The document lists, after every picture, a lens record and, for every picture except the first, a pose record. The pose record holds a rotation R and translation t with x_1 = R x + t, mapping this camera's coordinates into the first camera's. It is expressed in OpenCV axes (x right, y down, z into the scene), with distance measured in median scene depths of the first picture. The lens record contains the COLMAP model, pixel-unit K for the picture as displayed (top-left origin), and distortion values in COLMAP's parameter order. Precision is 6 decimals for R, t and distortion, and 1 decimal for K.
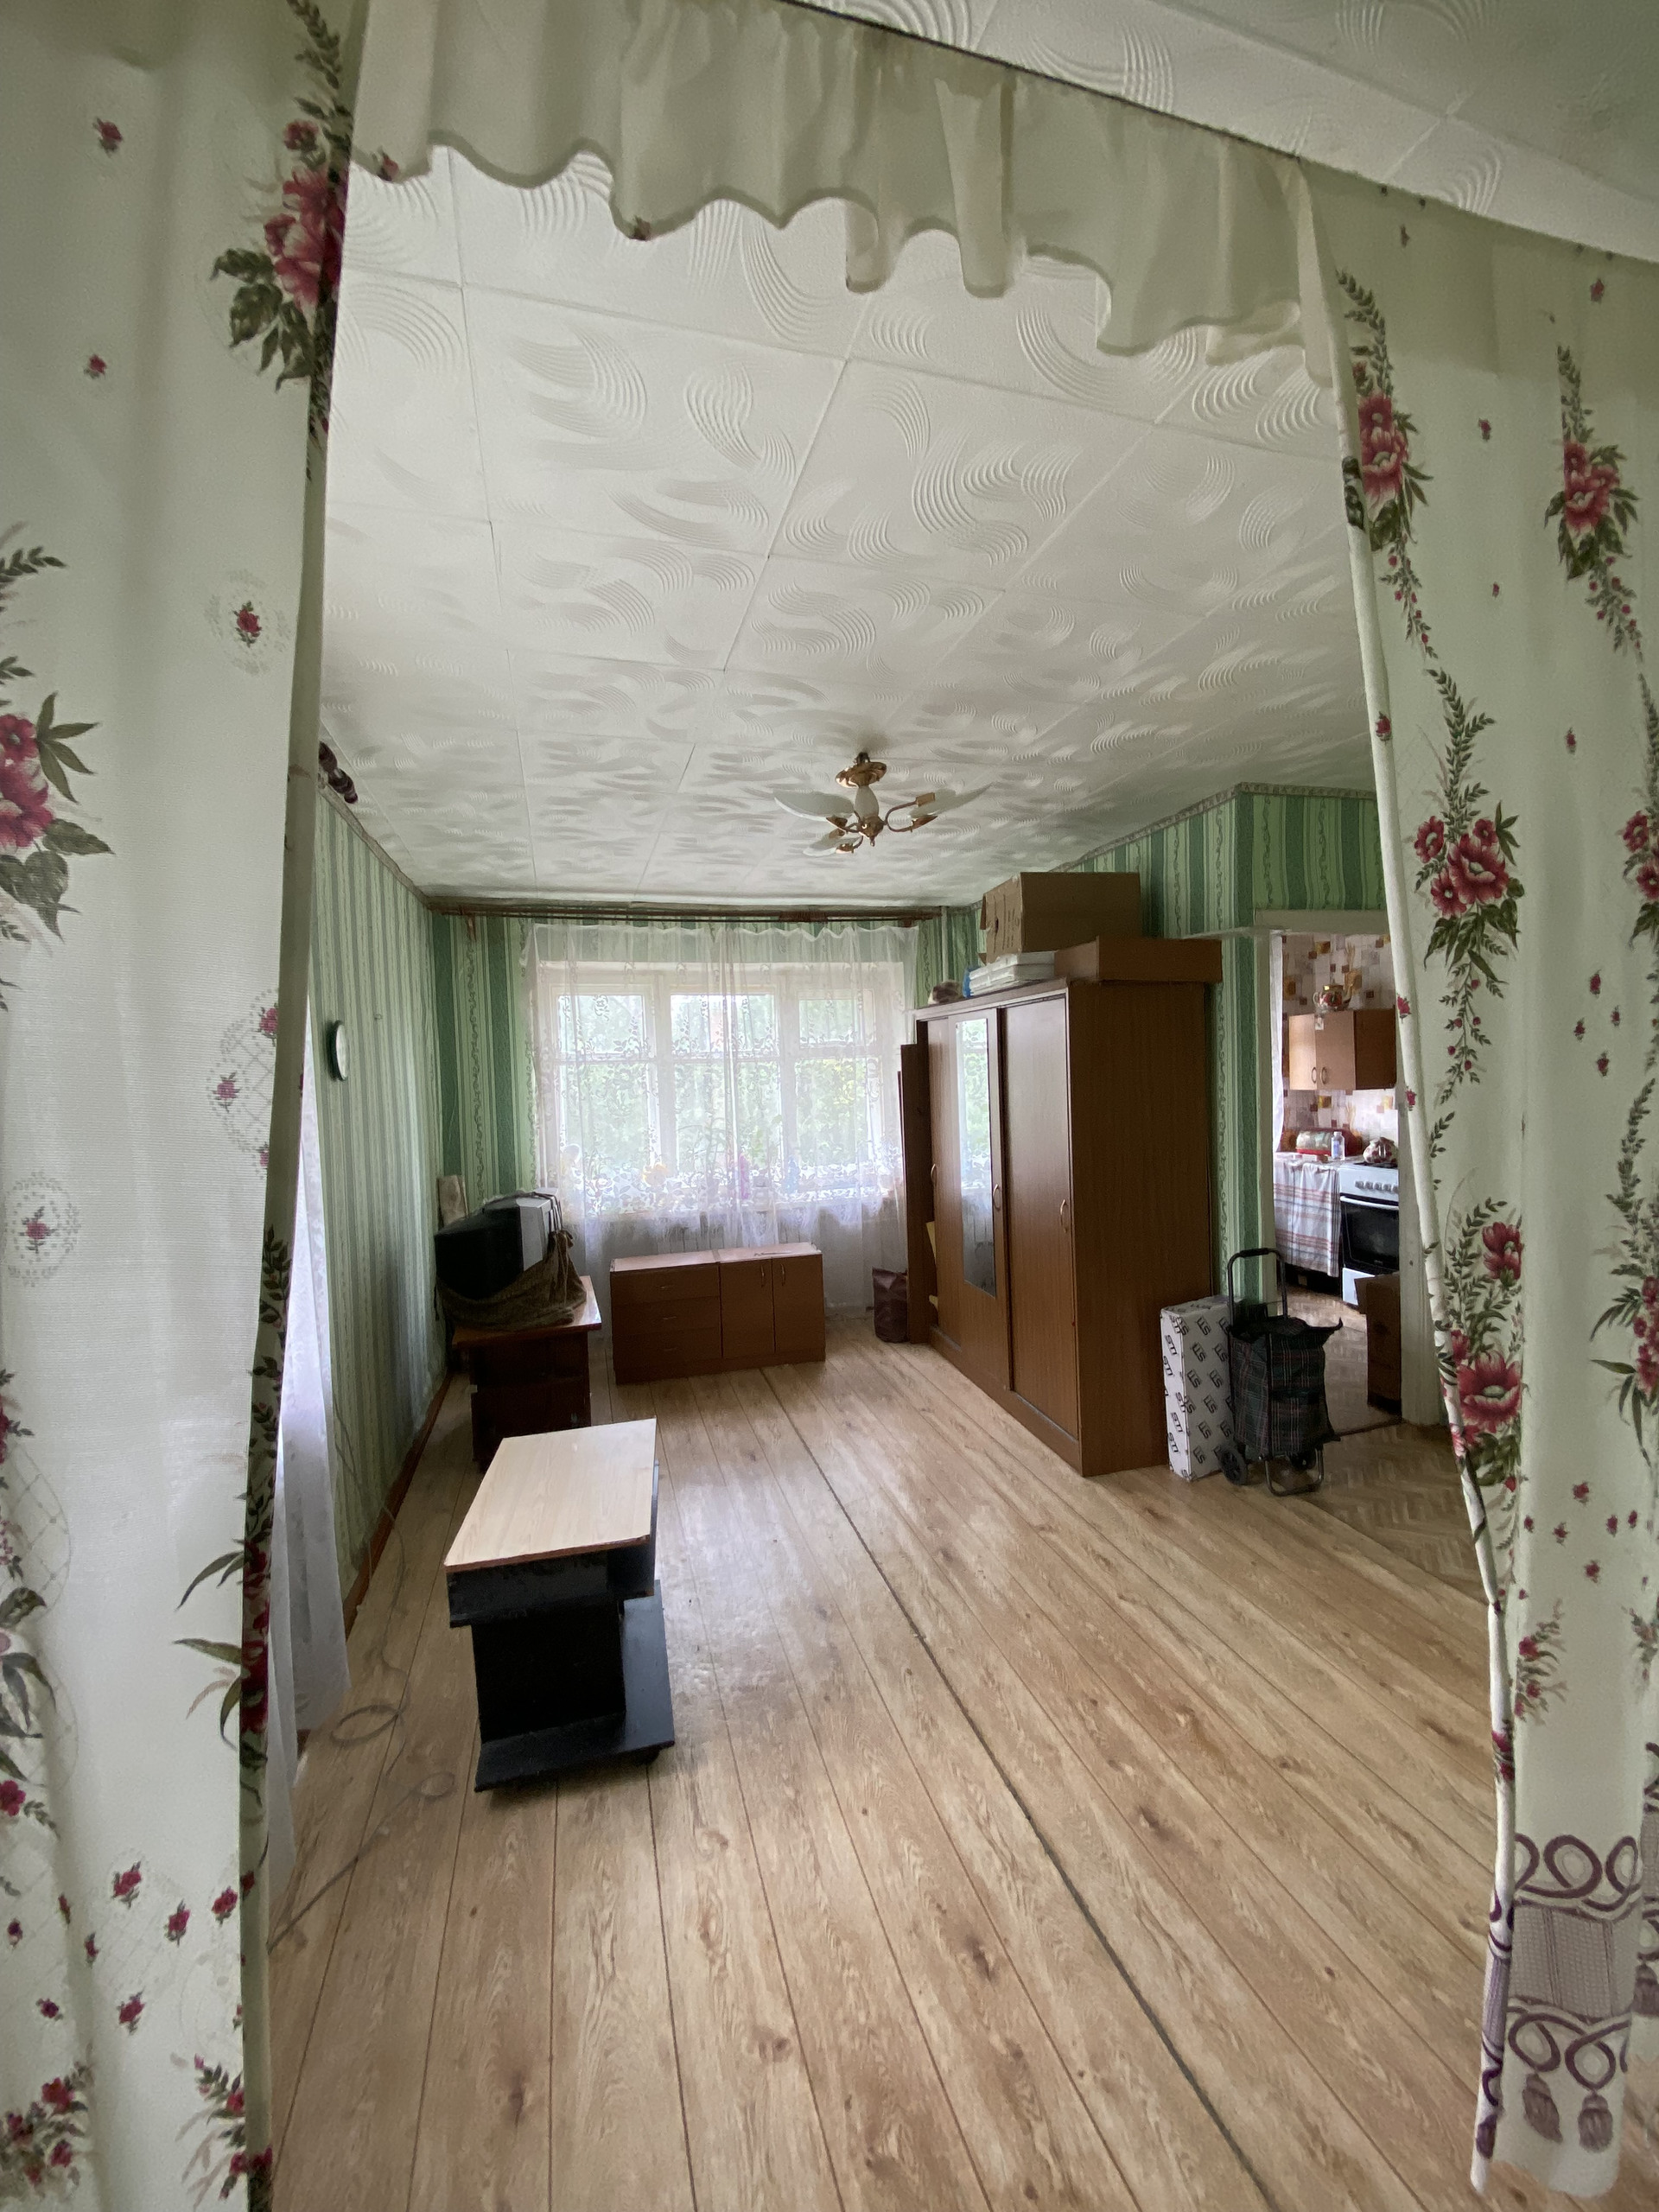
lens RADIAL K [[936.5, 0, 833.6], [0, 936.5, 1100.1], [0, 0, 1]] dist [0.057516, -0.033721]
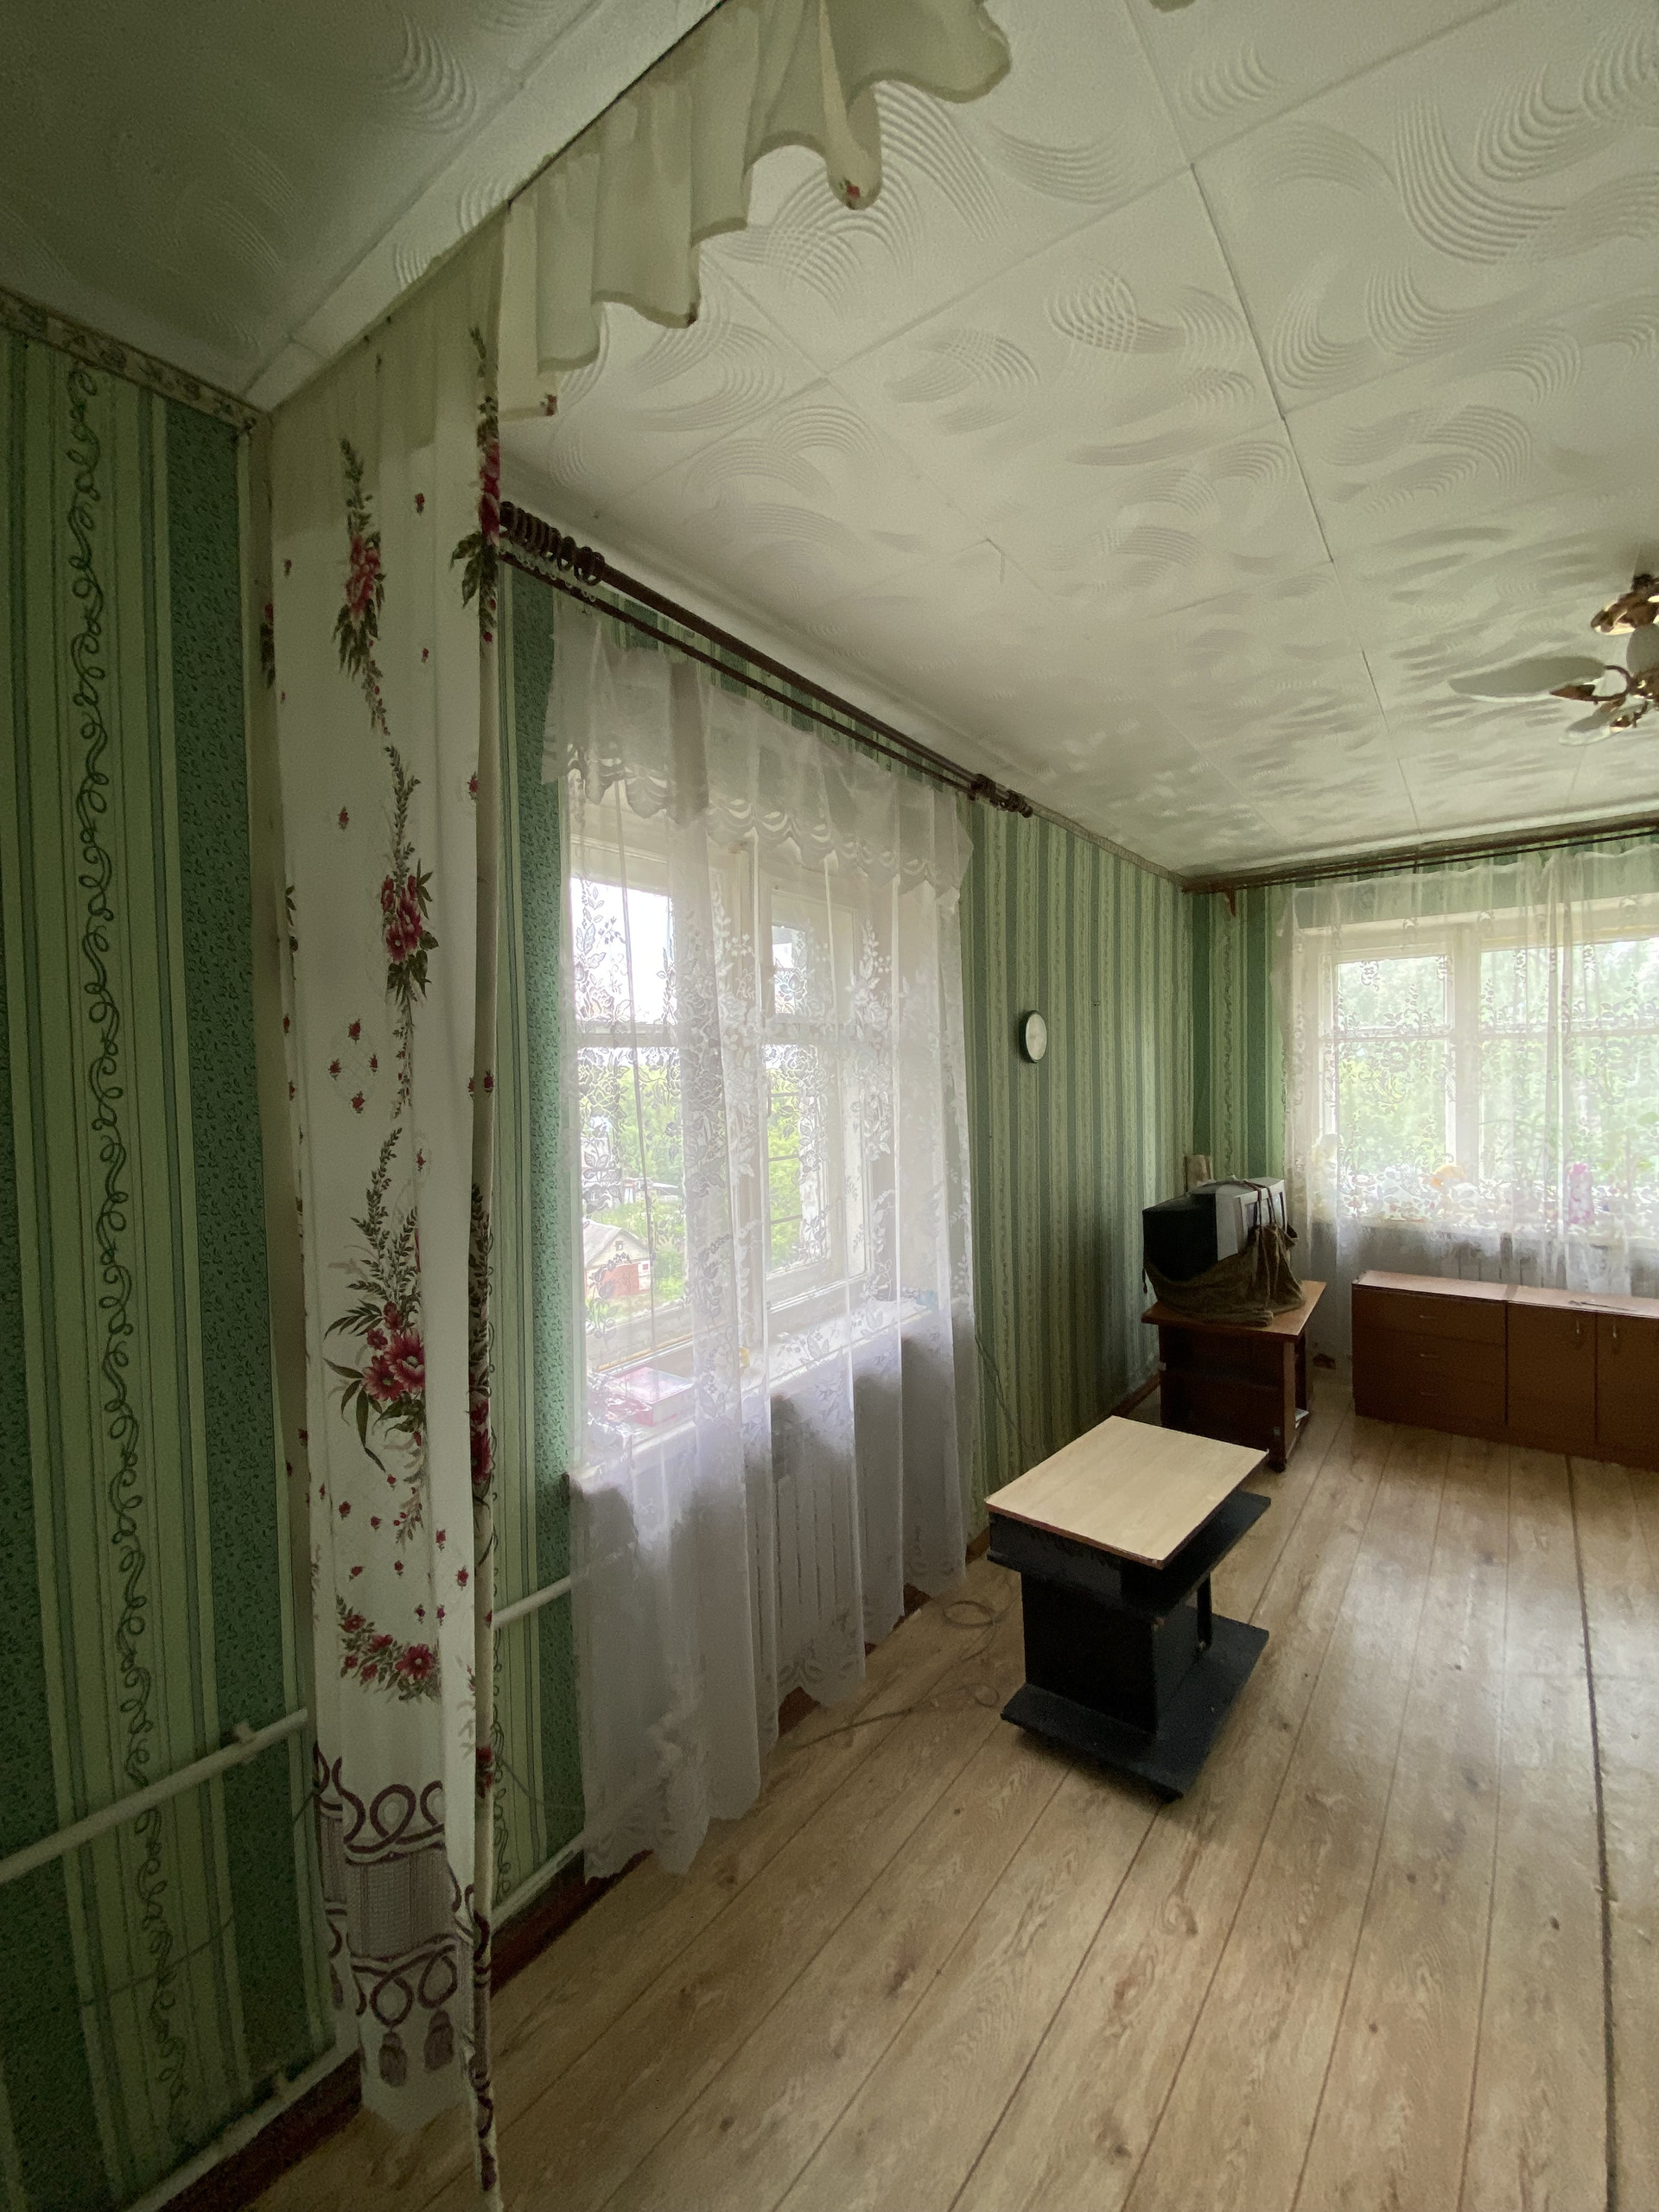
lens RADIAL K [[936.5, 0, 833.6], [0, 936.5, 1100.1], [0, 0, 1]] dist [0.057516, -0.033721]
pose [[0.592664, 0.042533, -0.804326, 0.186630], [-0.018063, 0.999055, 0.039520, -0.012170], [0.805247, -0.008894, 0.592873, 0.105266]]
